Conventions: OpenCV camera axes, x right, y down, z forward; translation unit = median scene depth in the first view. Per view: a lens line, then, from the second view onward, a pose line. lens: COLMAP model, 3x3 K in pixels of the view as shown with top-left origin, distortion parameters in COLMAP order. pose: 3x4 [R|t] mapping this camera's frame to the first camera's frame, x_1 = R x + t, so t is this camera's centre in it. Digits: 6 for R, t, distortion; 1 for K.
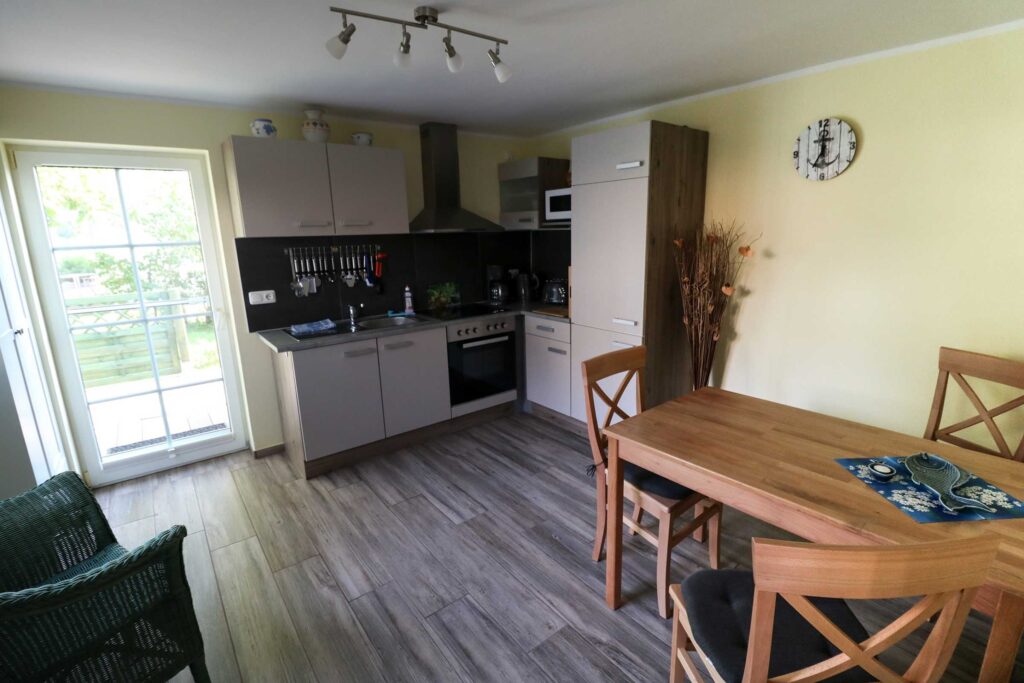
lens RADIAL K [[473.6, 0, 518.1], [0, 473.6, 338.6], [0, 0, 1]] dist [-0.005391, -0.011443]
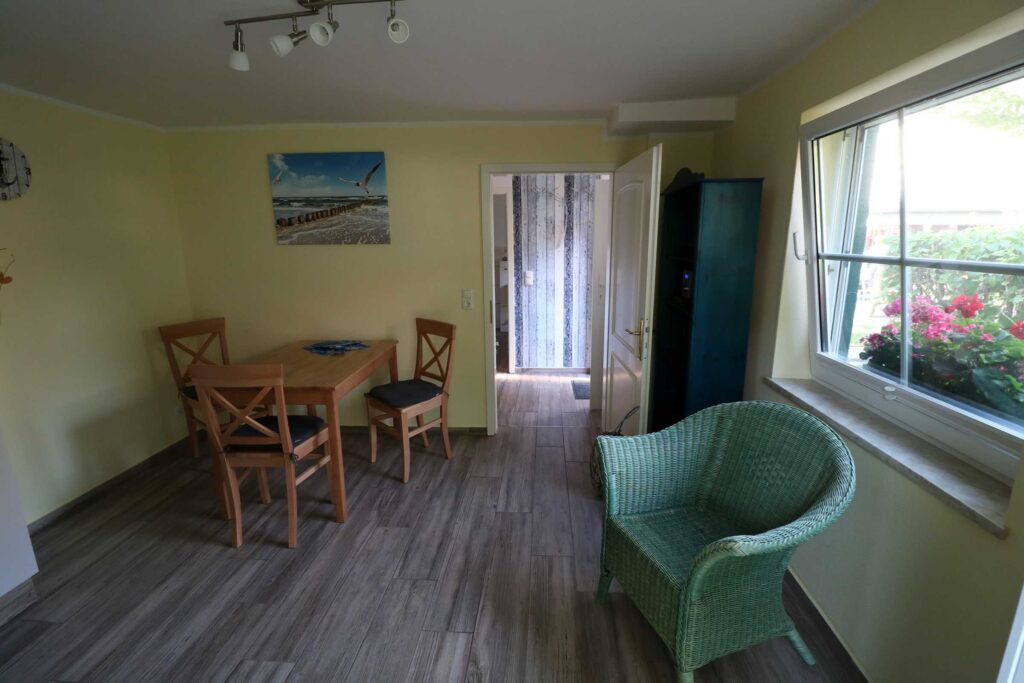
lens RADIAL K [[473.6, 0, 518.1], [0, 473.6, 338.6], [0, 0, 1]] dist [-0.005391, -0.011443]
pose [[-0.746173, -0.111429, 0.656361, -0.967759], [0.169378, 0.921679, 0.349026, -0.289545], [-0.643846, 0.371607, -0.668858, 1.341433]]
